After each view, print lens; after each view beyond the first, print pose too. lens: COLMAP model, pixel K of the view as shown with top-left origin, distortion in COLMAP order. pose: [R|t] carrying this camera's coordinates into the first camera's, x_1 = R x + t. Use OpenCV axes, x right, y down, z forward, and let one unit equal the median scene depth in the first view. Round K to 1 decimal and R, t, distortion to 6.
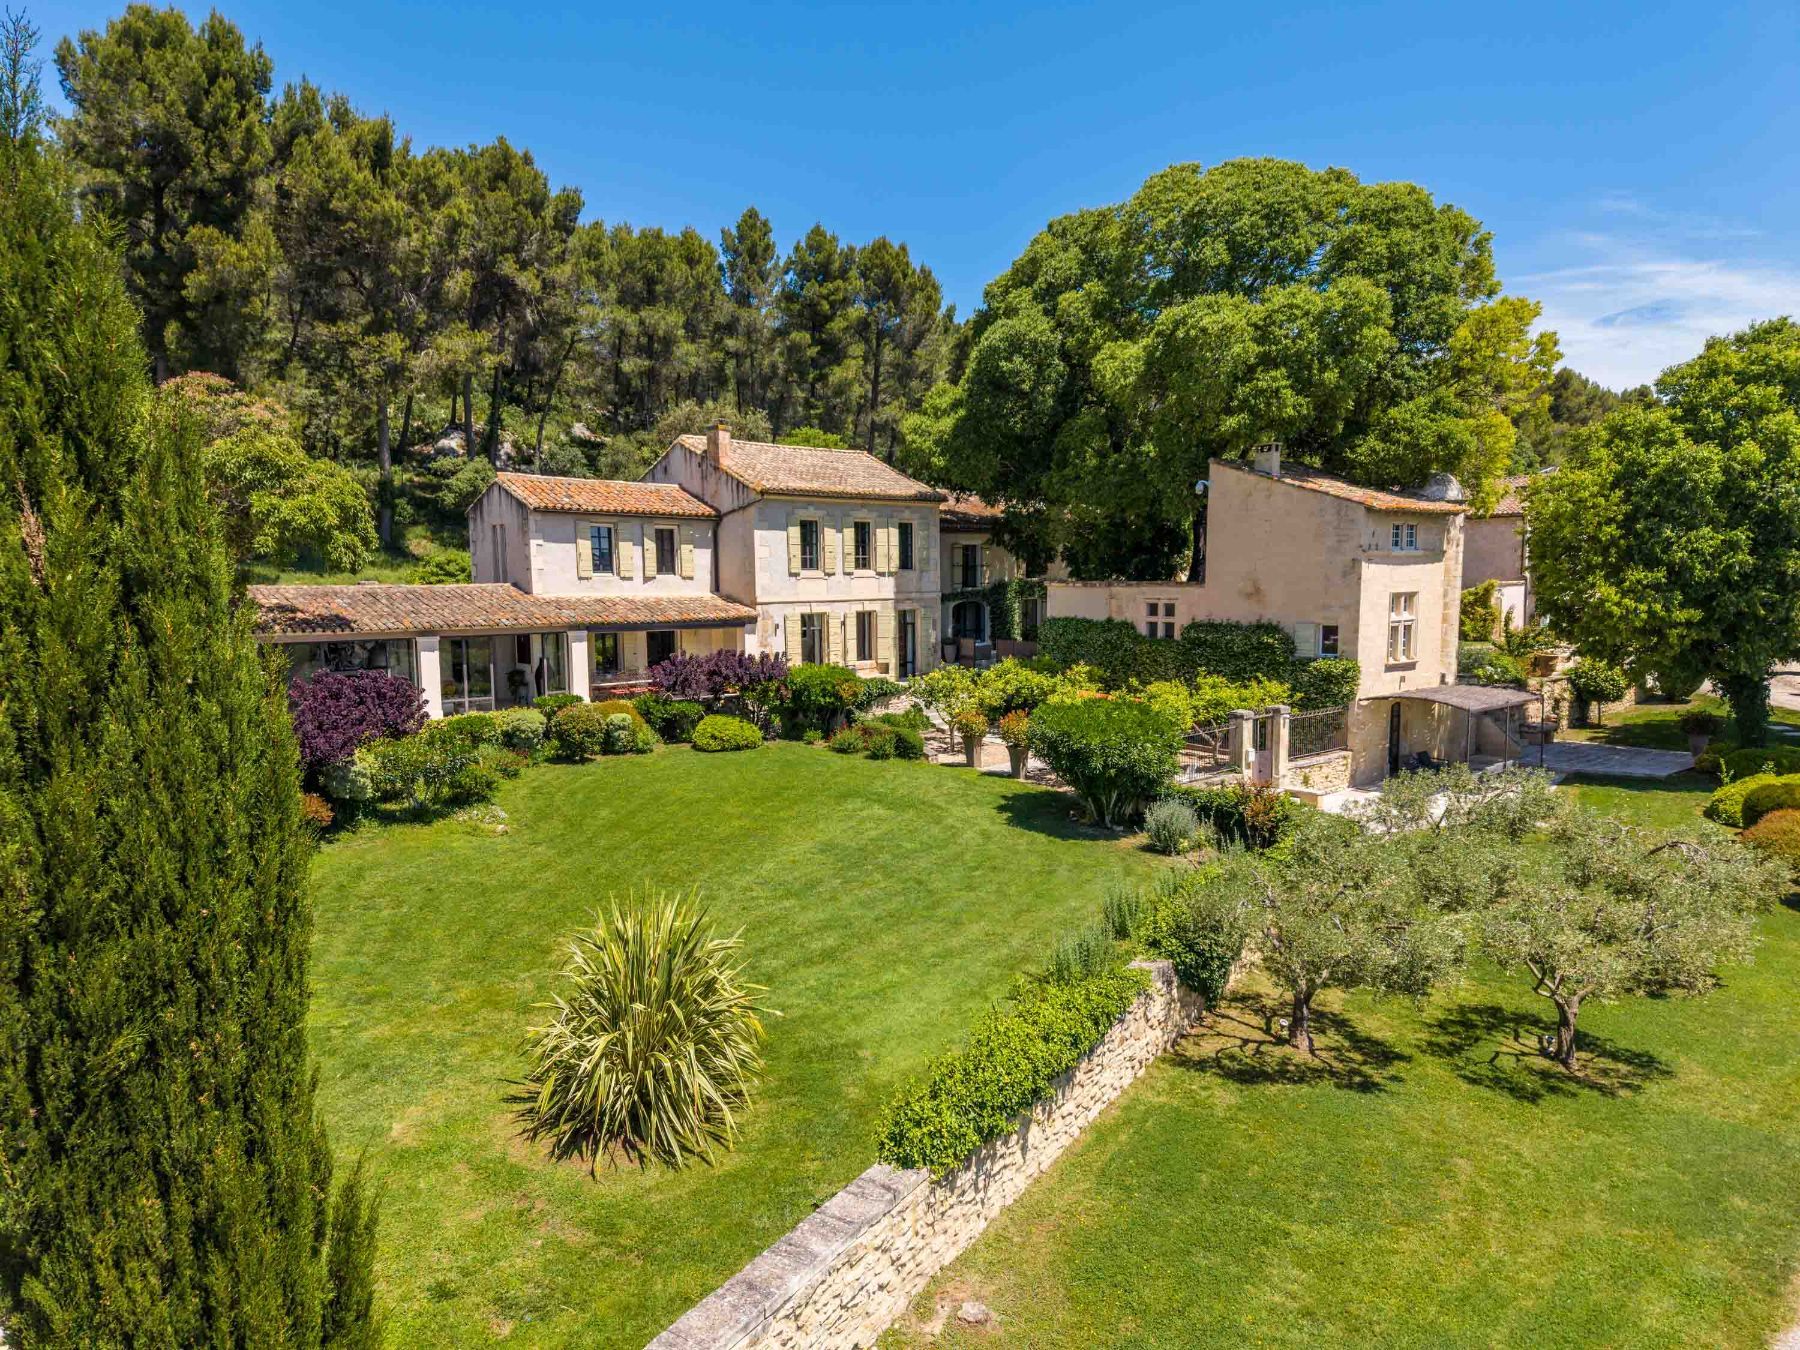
lens RADIAL K [[1144.7, 0, 898.1], [0, 1144.7, 695.1], [0, 0, 1]] dist [0.242939, -0.239299]
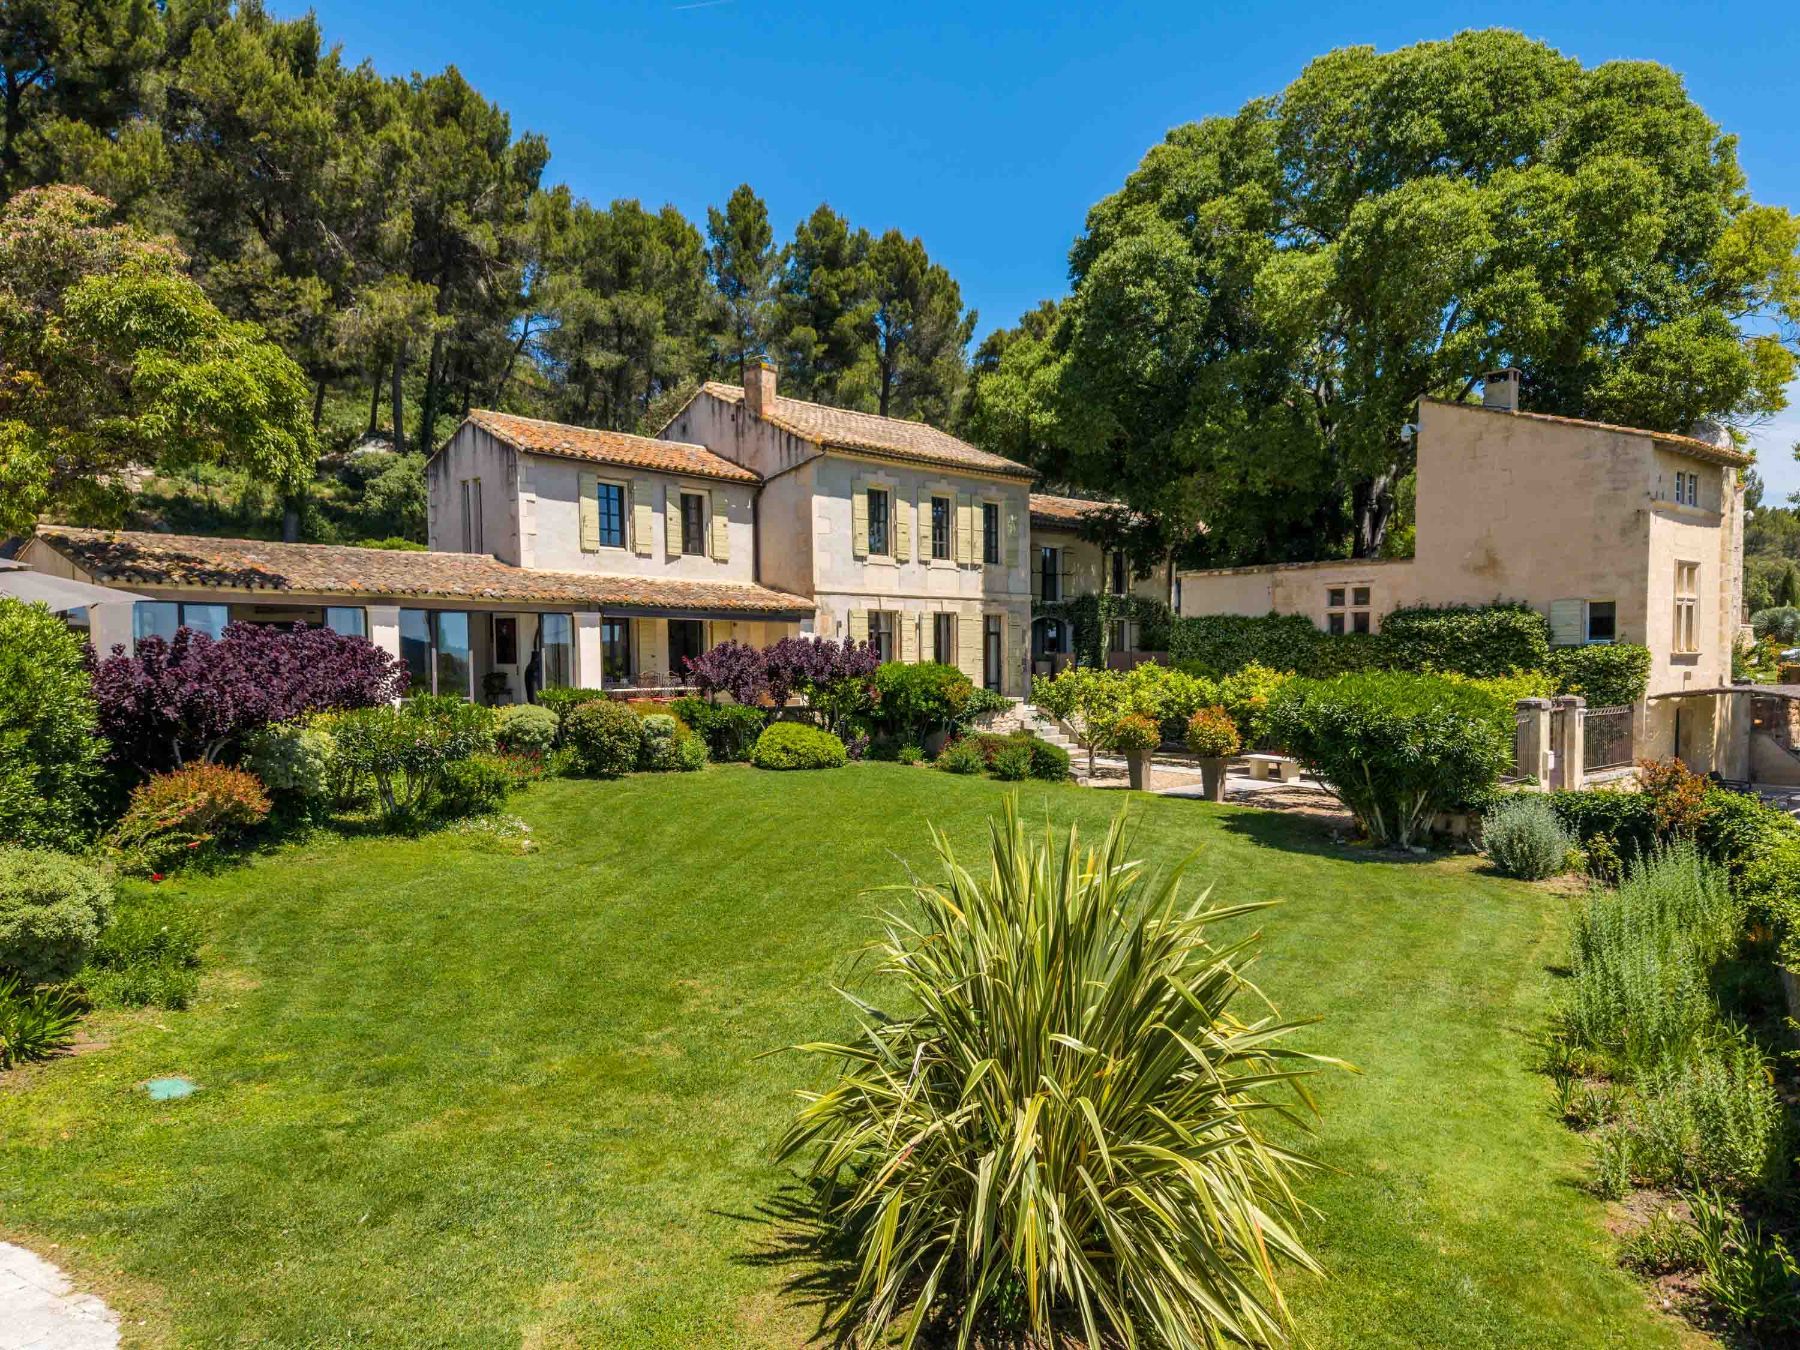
lens RADIAL K [[1266.0, 0, 943.7], [0, 1266.0, 720.2], [0, 0, 1]] dist [0.216017, -0.195340]
pose [[0.997401, -0.002768, 0.072001, -0.103260], [0.007200, 0.998090, -0.061358, 0.058990], [-0.071693, 0.061717, 0.995515, 0.173642]]
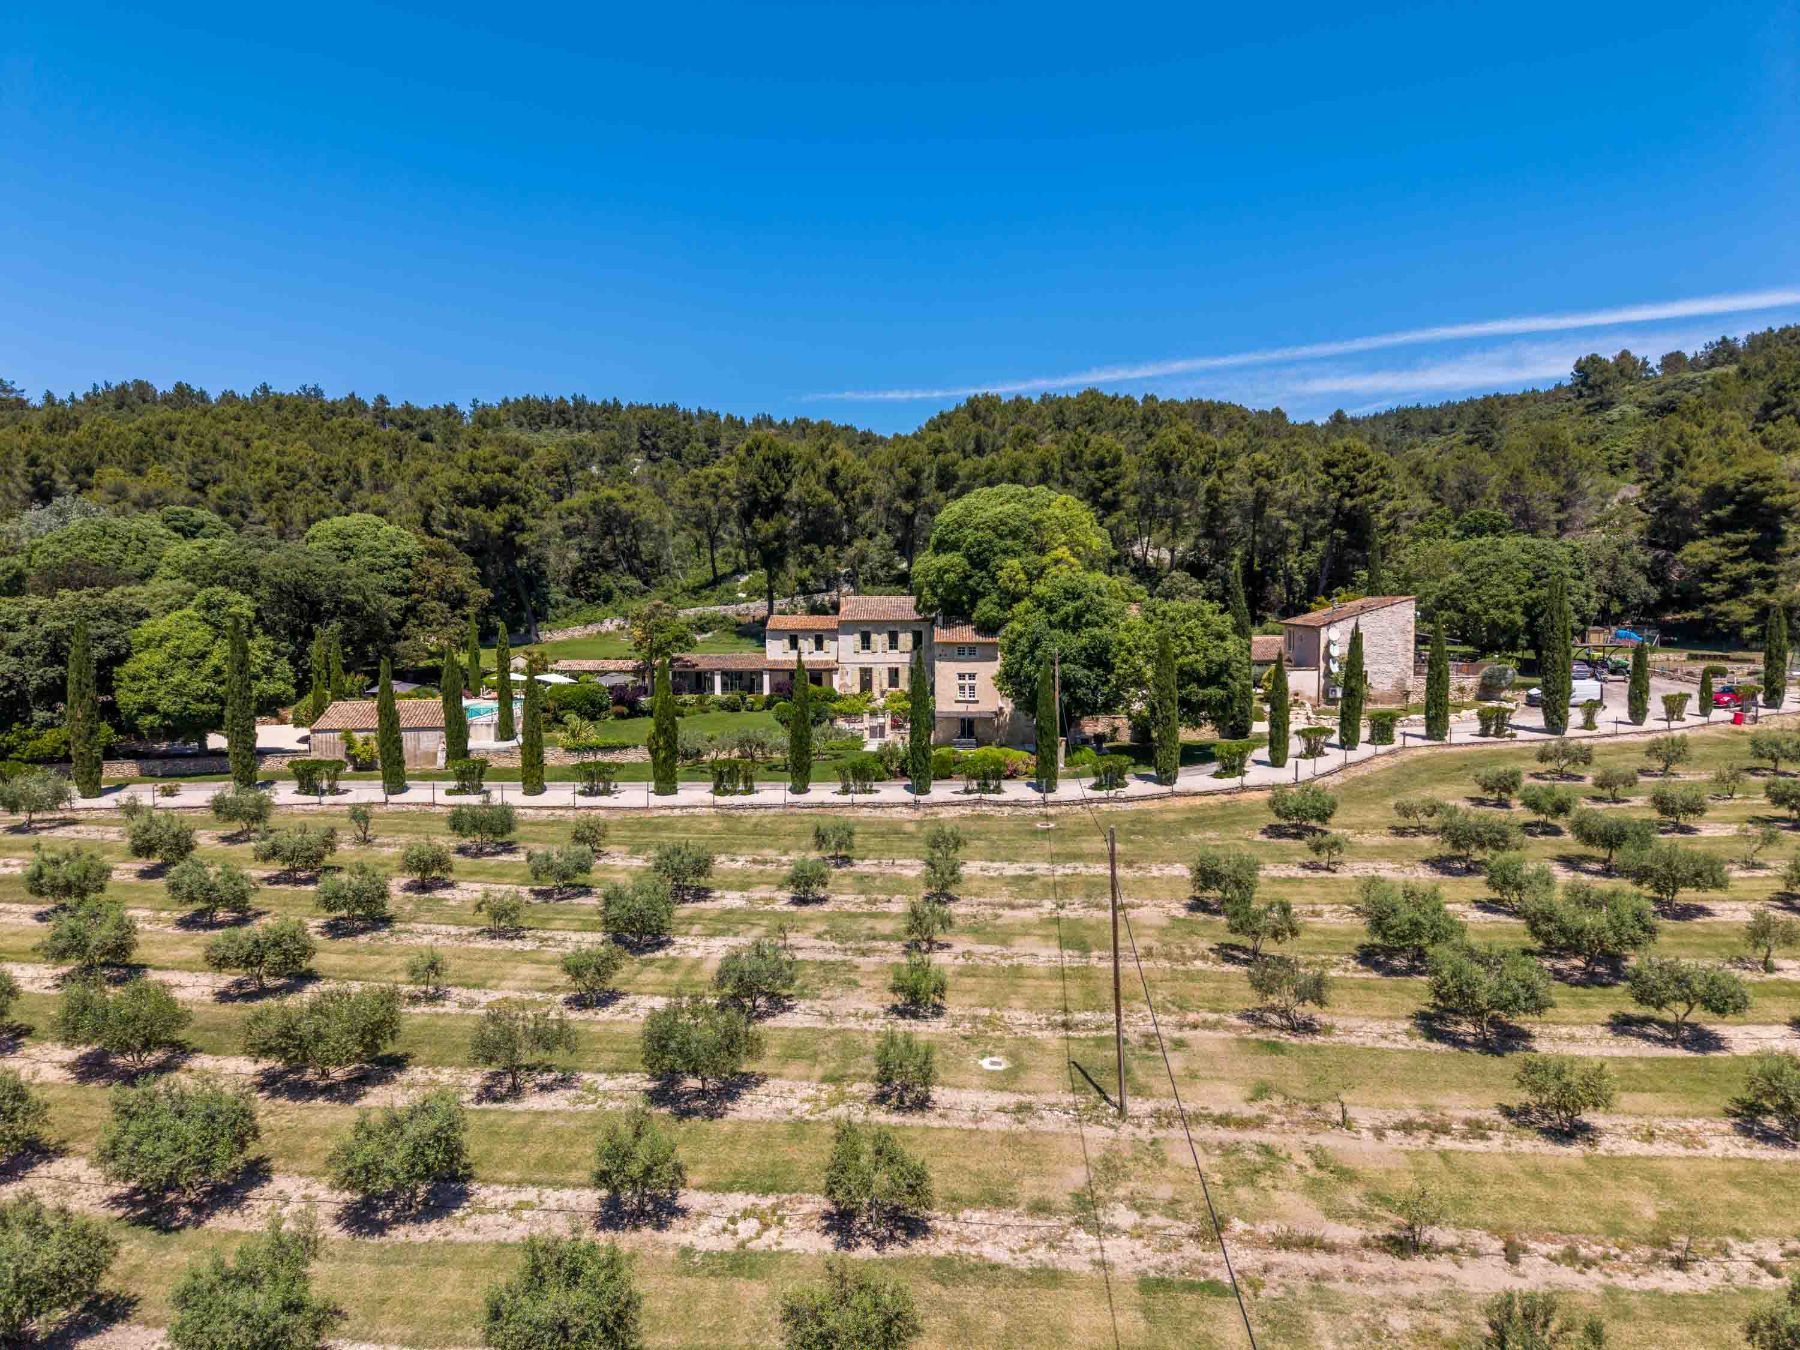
lens RADIAL K [[1144.7, 0, 898.1], [0, 1144.7, 695.1], [0, 0, 1]] dist [0.242939, -0.239299]
pose [[0.715060, 0.064323, -0.696098, 1.858309], [-0.077684, 0.996902, 0.012319, -0.053227], [0.694733, 0.045267, 0.717841, -0.791503]]
